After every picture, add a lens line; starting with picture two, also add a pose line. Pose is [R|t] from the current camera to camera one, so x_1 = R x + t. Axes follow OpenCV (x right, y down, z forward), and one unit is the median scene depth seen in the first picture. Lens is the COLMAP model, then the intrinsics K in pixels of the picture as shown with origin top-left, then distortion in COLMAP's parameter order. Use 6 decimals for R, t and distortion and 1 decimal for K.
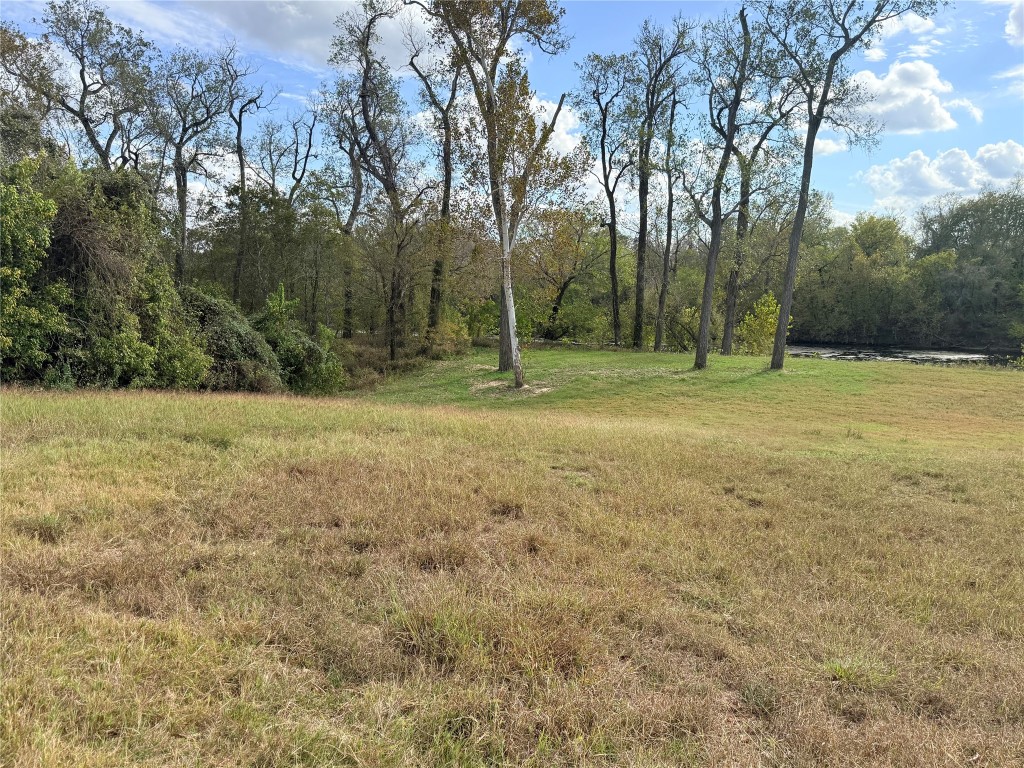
lens RADIAL K [[800.2, 0, 511.7], [0, 800.2, 384.2], [0, 0, 1]] dist [0.007955, -0.024227]
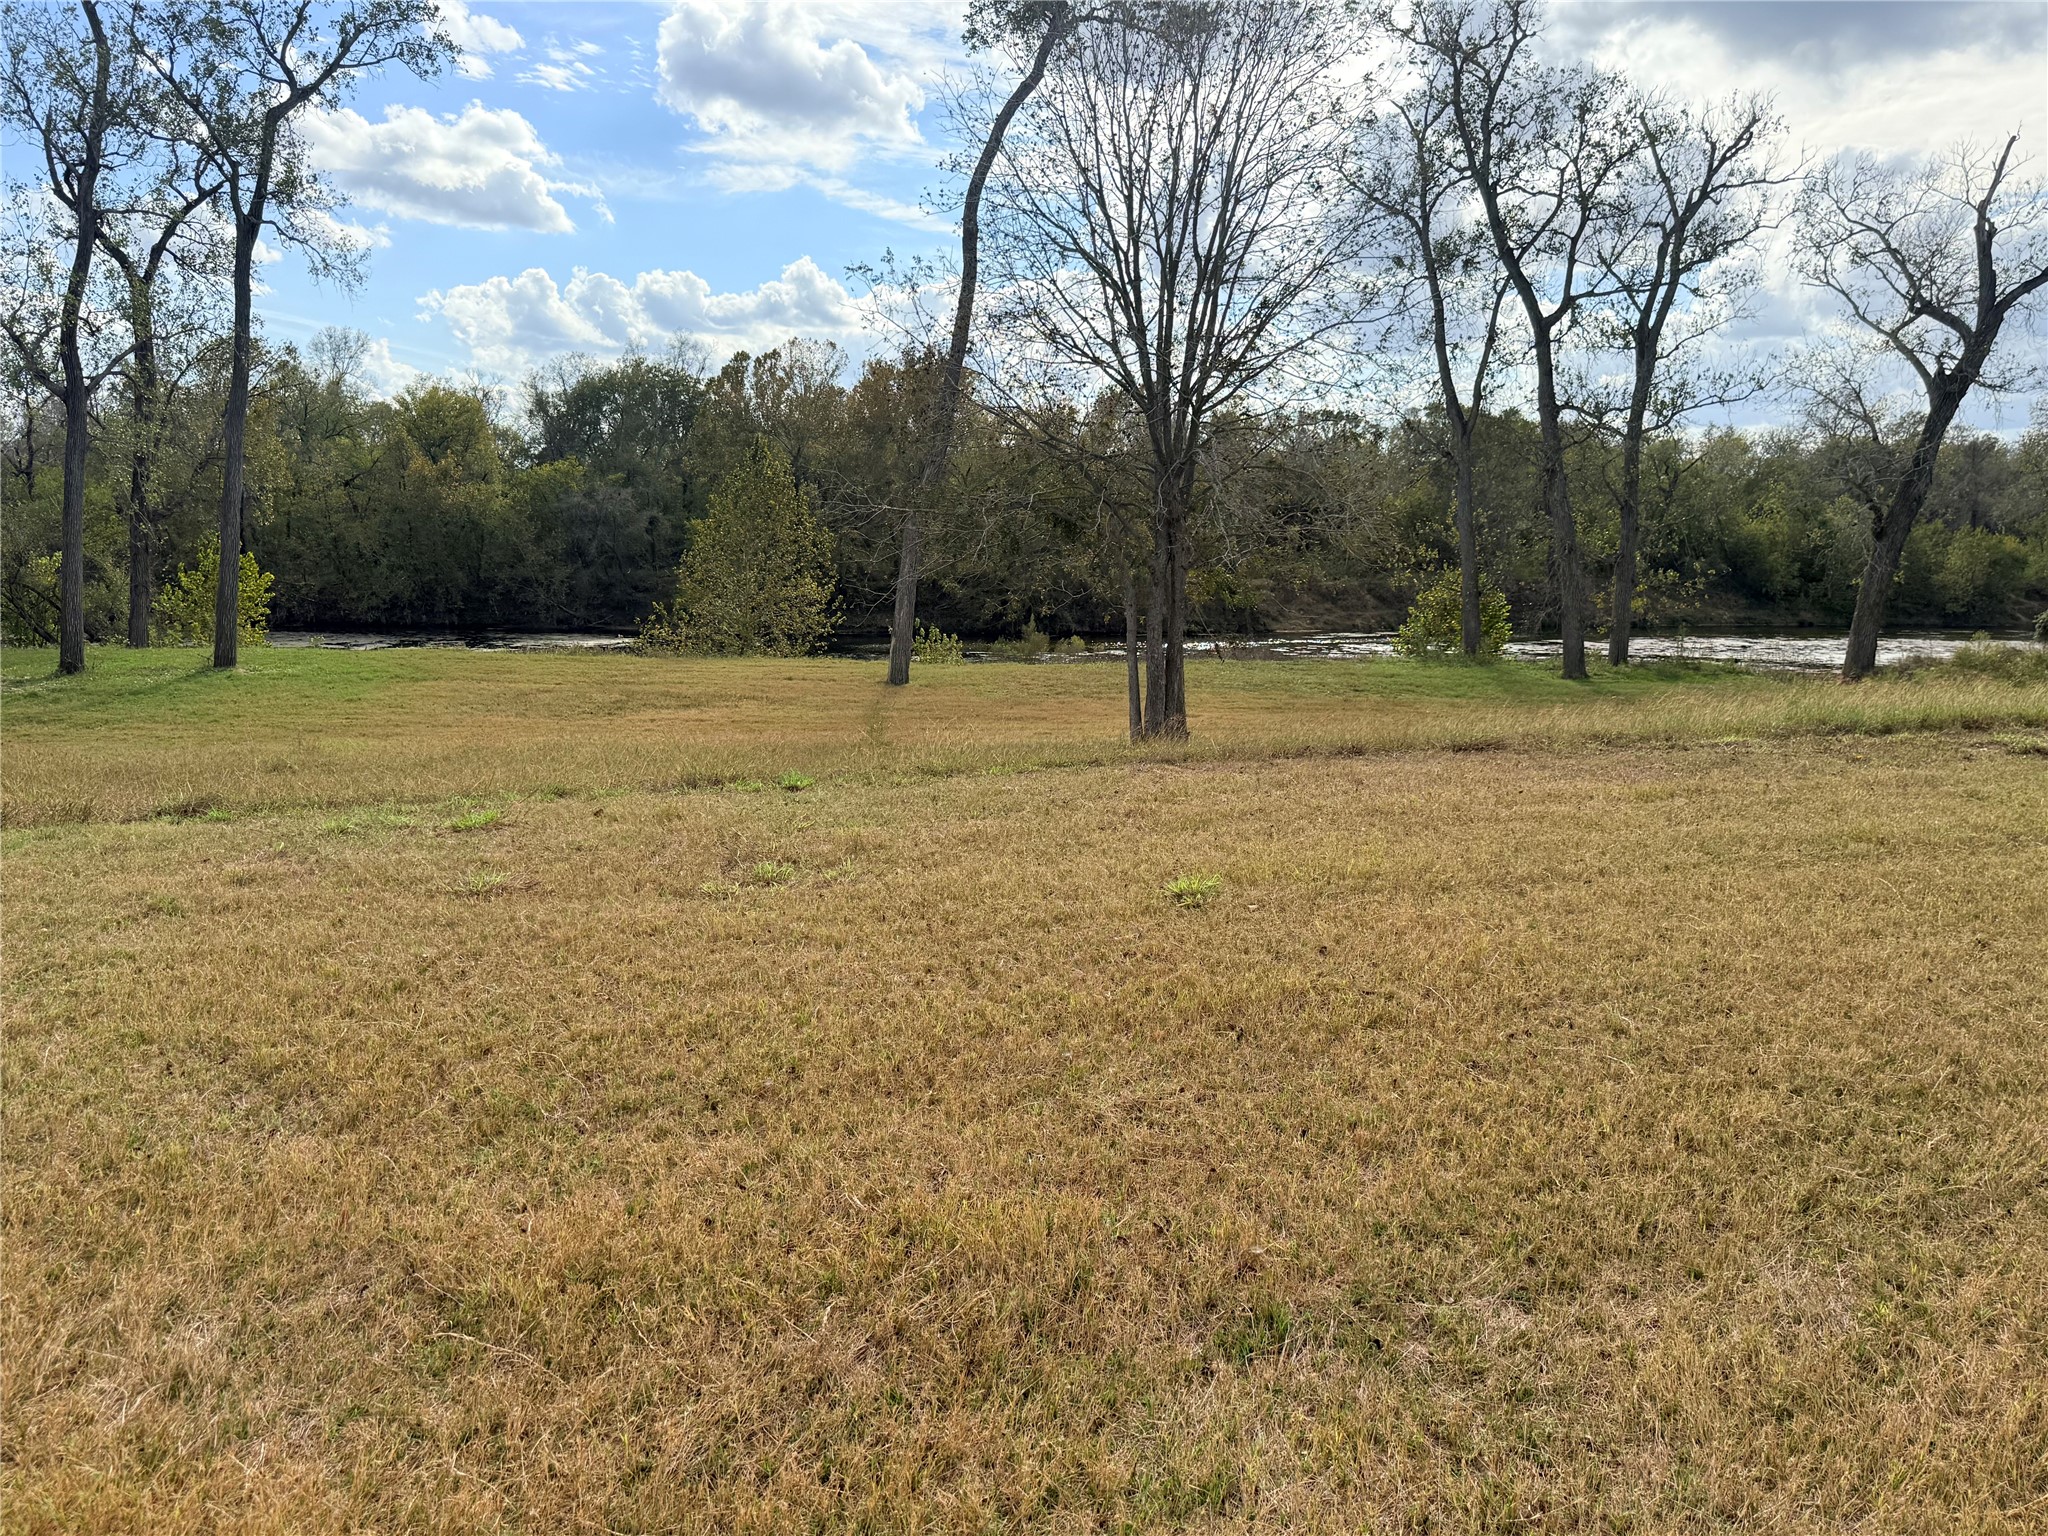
lens RADIAL K [[1600.3, 0, 1029.5], [0, 1600.3, 800.6], [0, 0, 1]] dist [0.007955, -0.024227]
pose [[0.738510, -0.096649, 0.667279, -0.005736], [0.059968, 0.995166, 0.077771, 0.016430], [-0.671570, -0.017420, 0.740736, -0.160466]]
